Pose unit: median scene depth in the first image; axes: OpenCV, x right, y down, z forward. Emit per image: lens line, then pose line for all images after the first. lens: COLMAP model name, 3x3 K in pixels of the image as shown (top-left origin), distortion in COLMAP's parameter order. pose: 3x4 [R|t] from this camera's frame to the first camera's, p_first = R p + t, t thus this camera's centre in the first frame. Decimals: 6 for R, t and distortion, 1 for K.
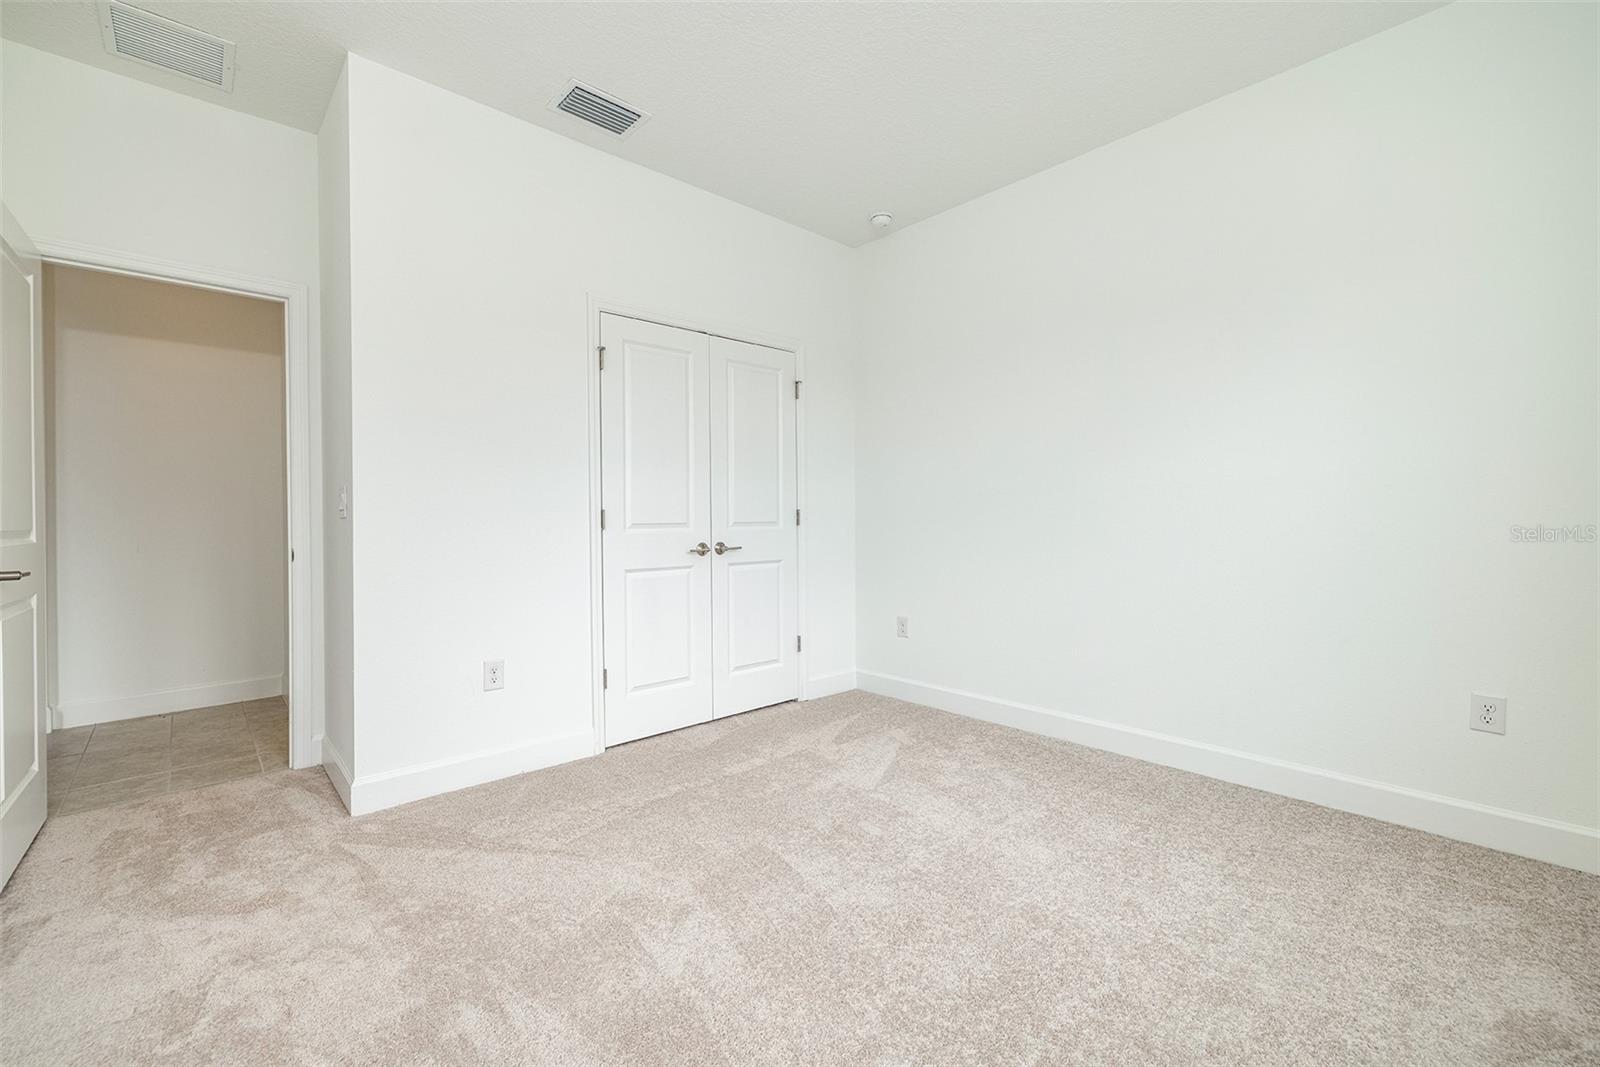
lens RADIAL K [[666.7, 0, 796.4], [0, 666.7, 517.7], [0, 0, 1]] dist [-0.000042, 0.000005]
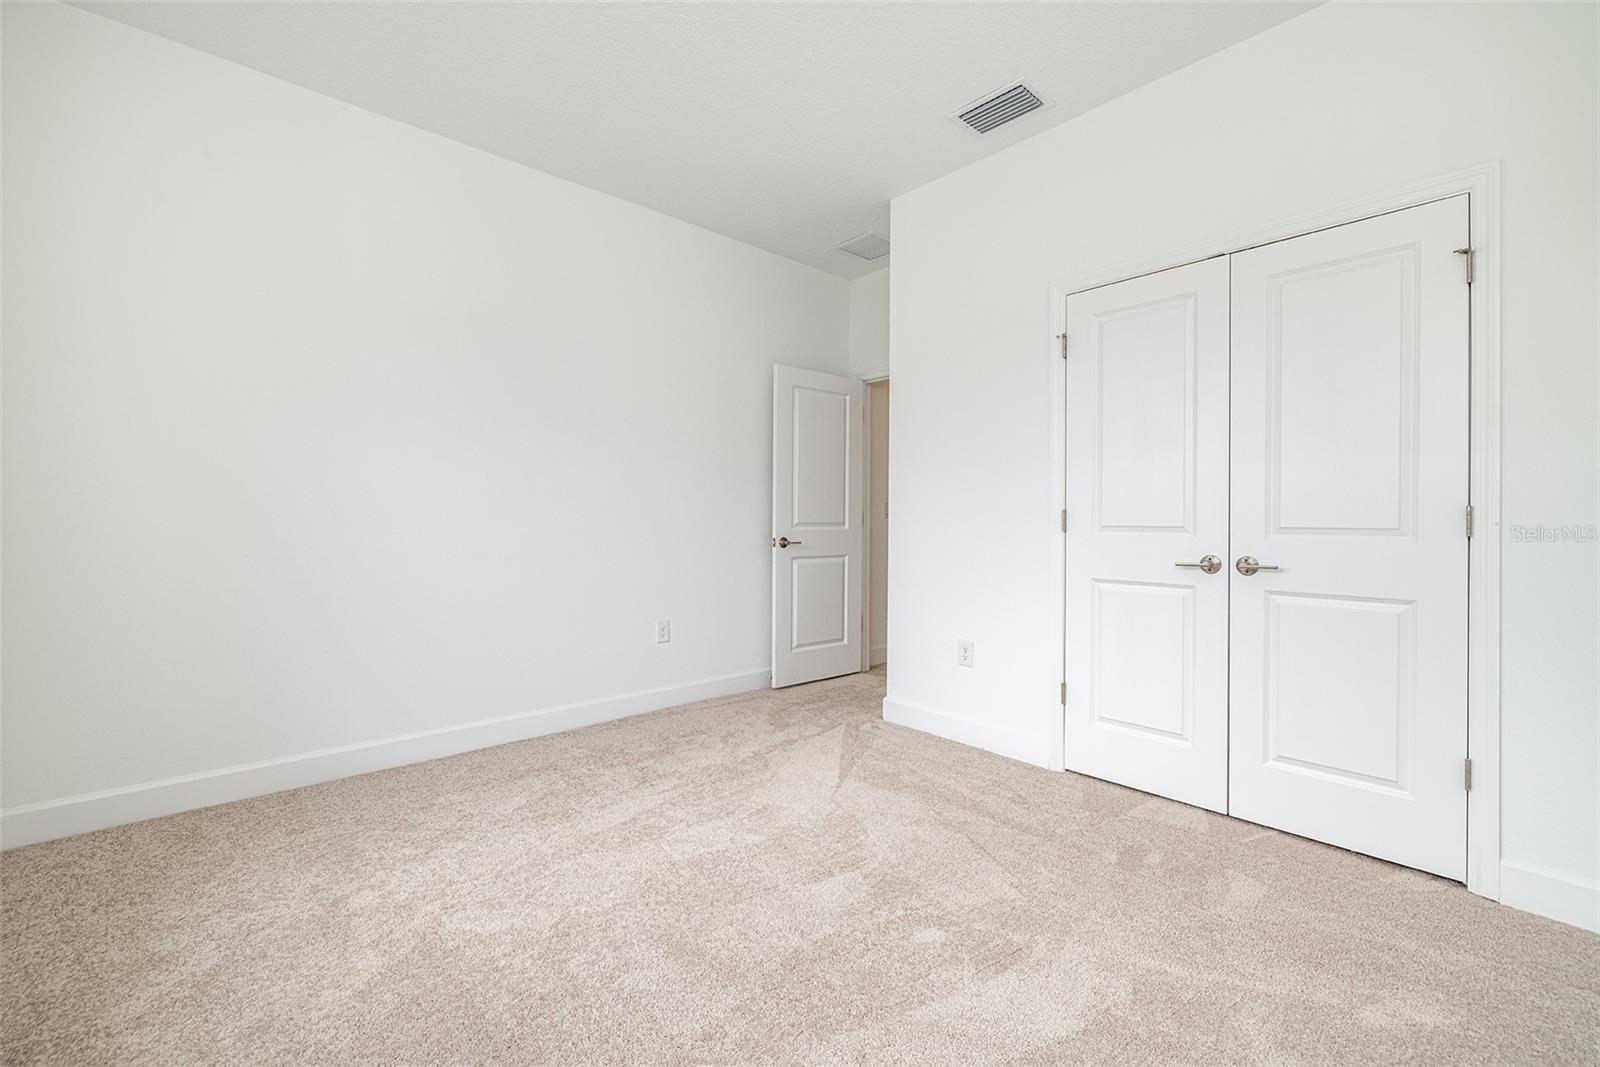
lens RADIAL K [[666.7, 0, 796.4], [0, 666.7, 517.7], [0, 0, 1]] dist [-0.000042, 0.000005]
pose [[0.011386, 0.002838, -0.999931, 0.653078], [-0.009658, 0.999950, 0.002728, 0.000317], [0.999889, 0.009626, 0.011413, 0.642938]]
